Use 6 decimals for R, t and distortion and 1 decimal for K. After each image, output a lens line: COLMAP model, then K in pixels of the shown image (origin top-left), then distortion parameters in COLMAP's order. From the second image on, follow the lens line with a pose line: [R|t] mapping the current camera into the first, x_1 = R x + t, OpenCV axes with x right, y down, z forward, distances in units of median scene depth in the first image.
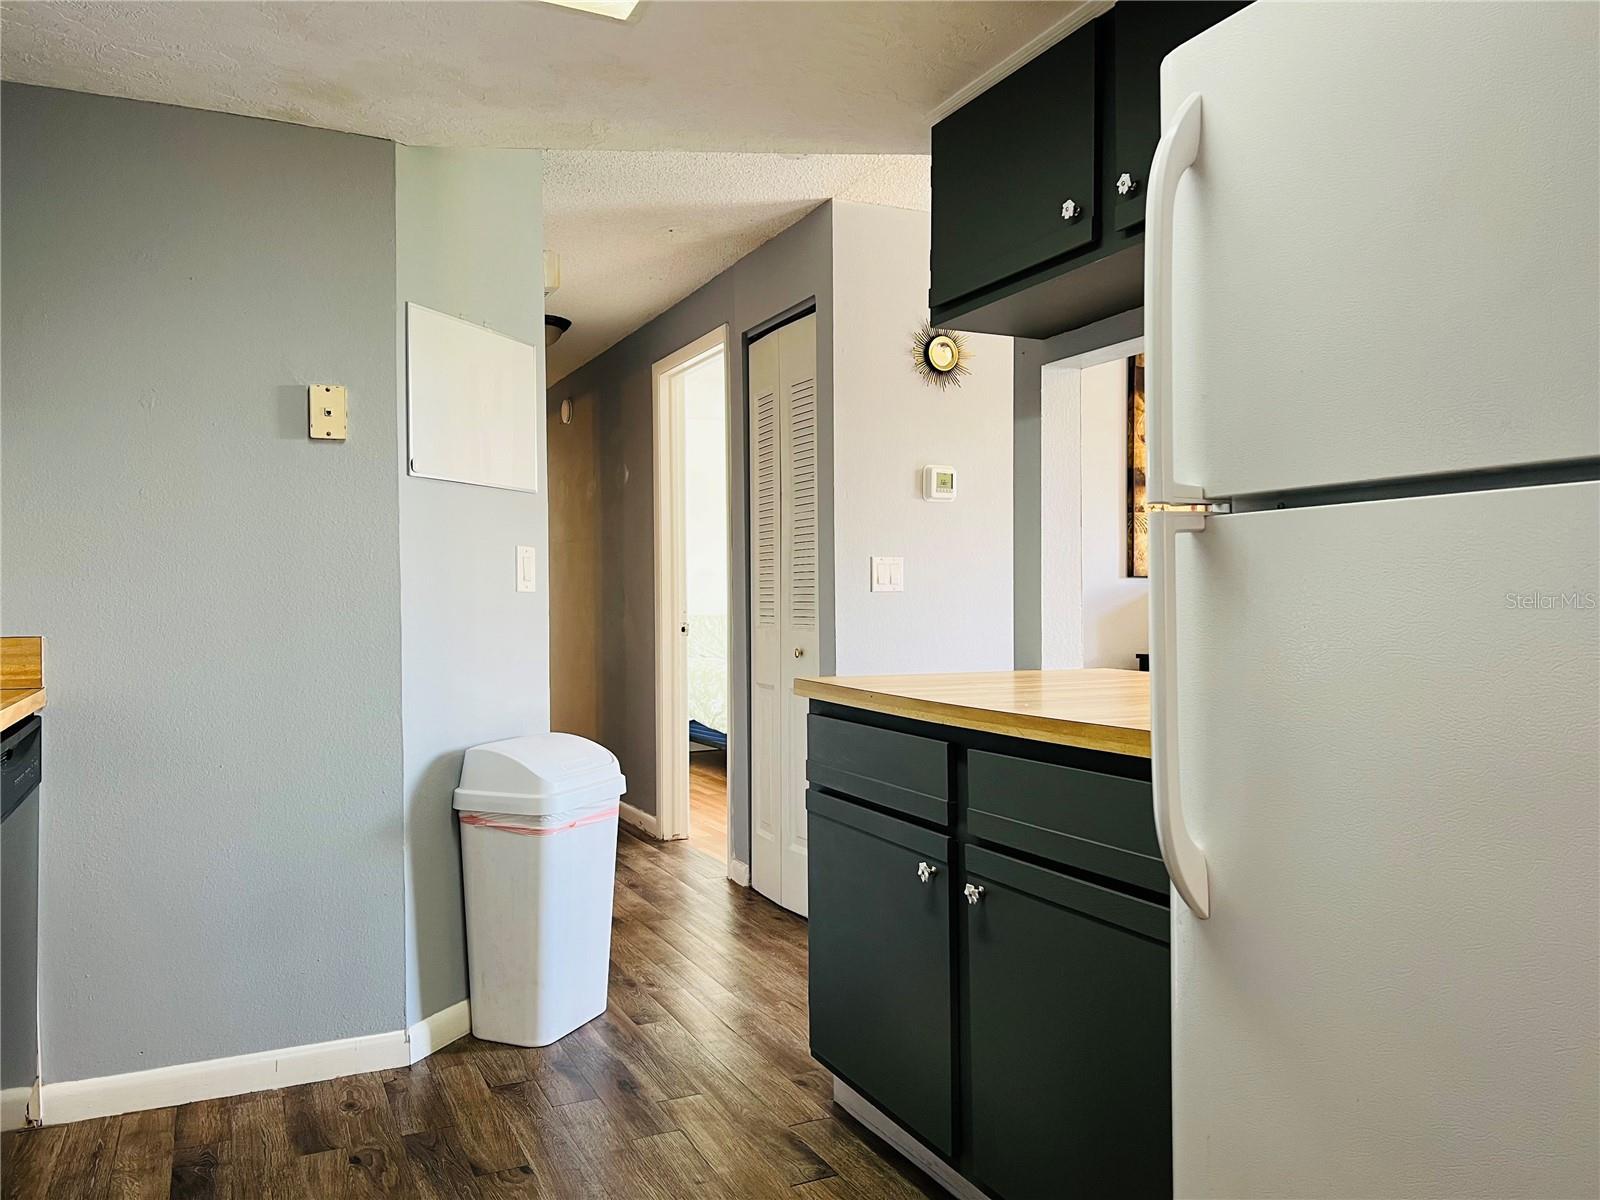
lens RADIAL K [[1200.5, 0, 799.3], [0, 1200.5, 601.8], [0, 0, 1]] dist [0.049672, -0.055165]
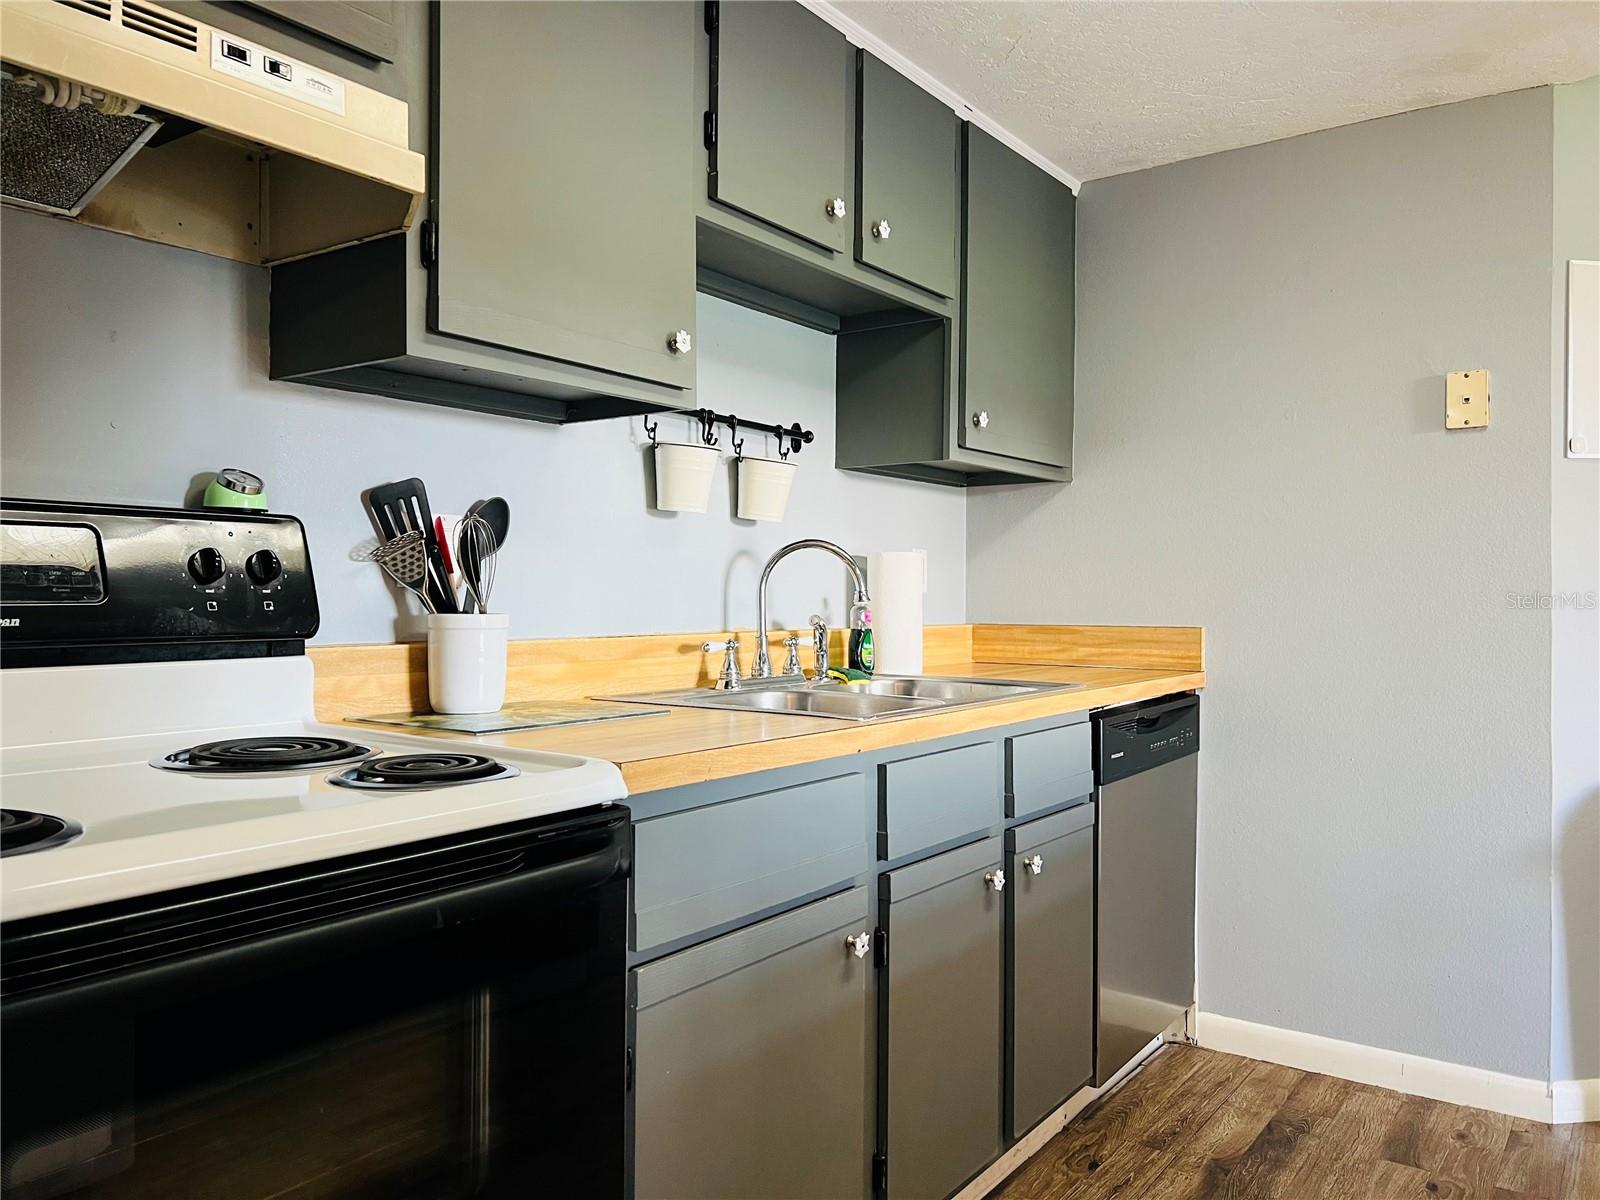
lens RADIAL K [[1200.5, 0, 795.6], [0, 1200.5, 607.0], [0, 0, 1]] dist [0.049672, -0.055165]
pose [[0.481091, 0.014982, -0.876543, 0.202741], [-0.011104, 0.999878, 0.010996, 0.000353], [0.876601, 0.004443, 0.481198, 0.093257]]
